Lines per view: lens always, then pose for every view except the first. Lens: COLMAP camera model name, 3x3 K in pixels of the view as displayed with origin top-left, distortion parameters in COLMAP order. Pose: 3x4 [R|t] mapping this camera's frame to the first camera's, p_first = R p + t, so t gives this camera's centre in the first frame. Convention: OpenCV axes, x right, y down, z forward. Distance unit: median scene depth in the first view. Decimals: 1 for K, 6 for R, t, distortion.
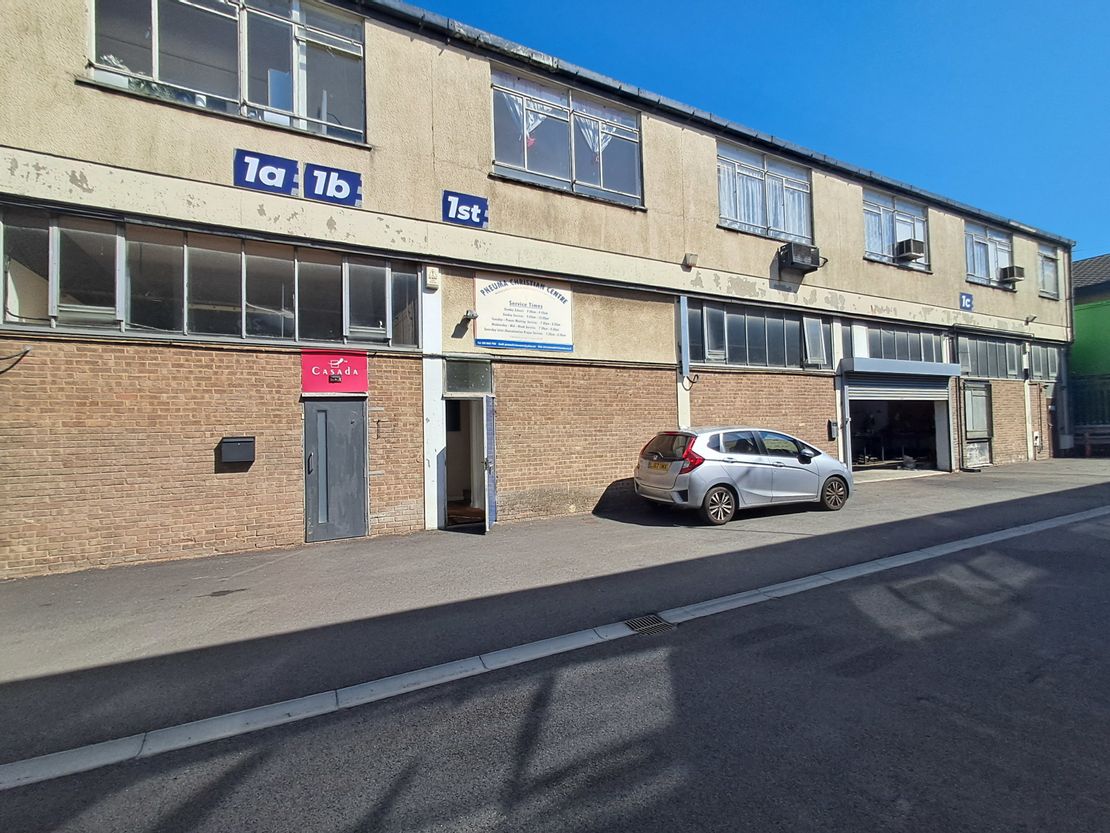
lens RADIAL K [[447.6, 0, 553.7], [0, 447.6, 425.0], [0, 0, 1]] dist [0.015972, 0.000098]
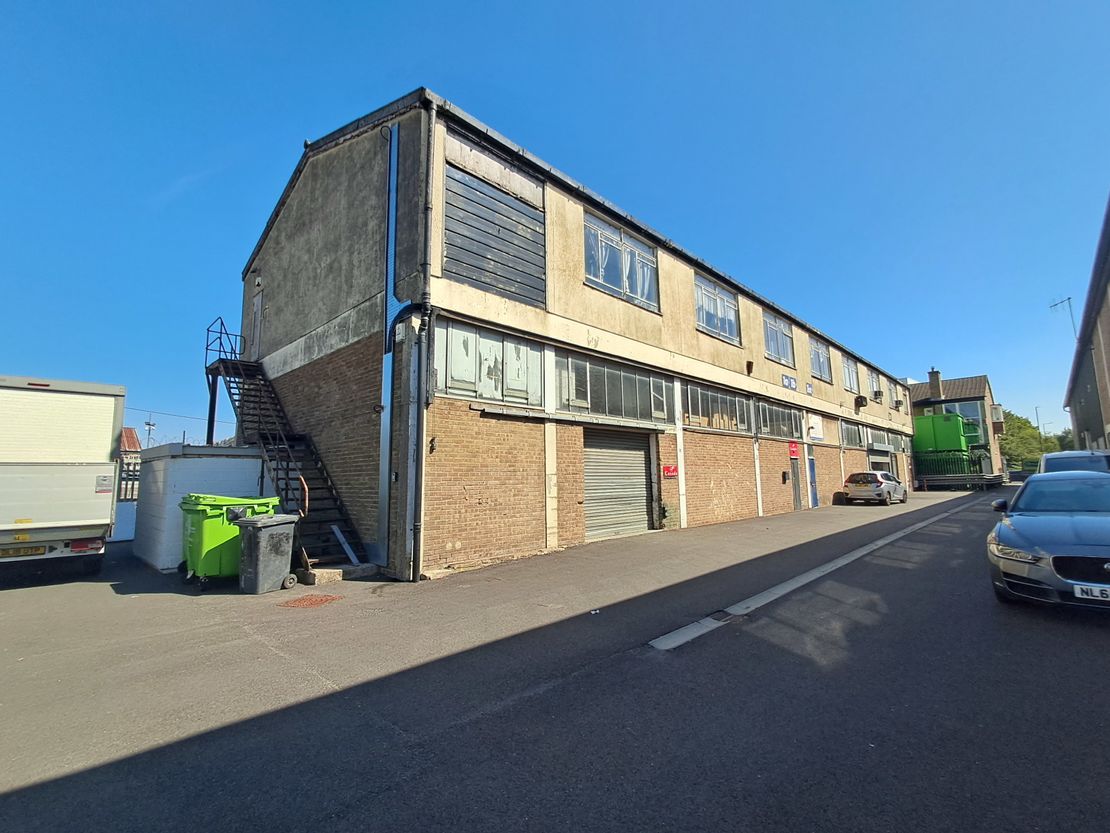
lens RADIAL K [[508.1, 0, 555.0], [0, 508.1, 416.5], [0, 0, 1]] dist [0.022572, 0.000014]
pose [[0.932044, 0.056926, 0.357845, -0.685801], [-0.017565, 0.993519, -0.112300, 0.014011], [-0.361919, 0.098383, 0.927004, -0.324650]]
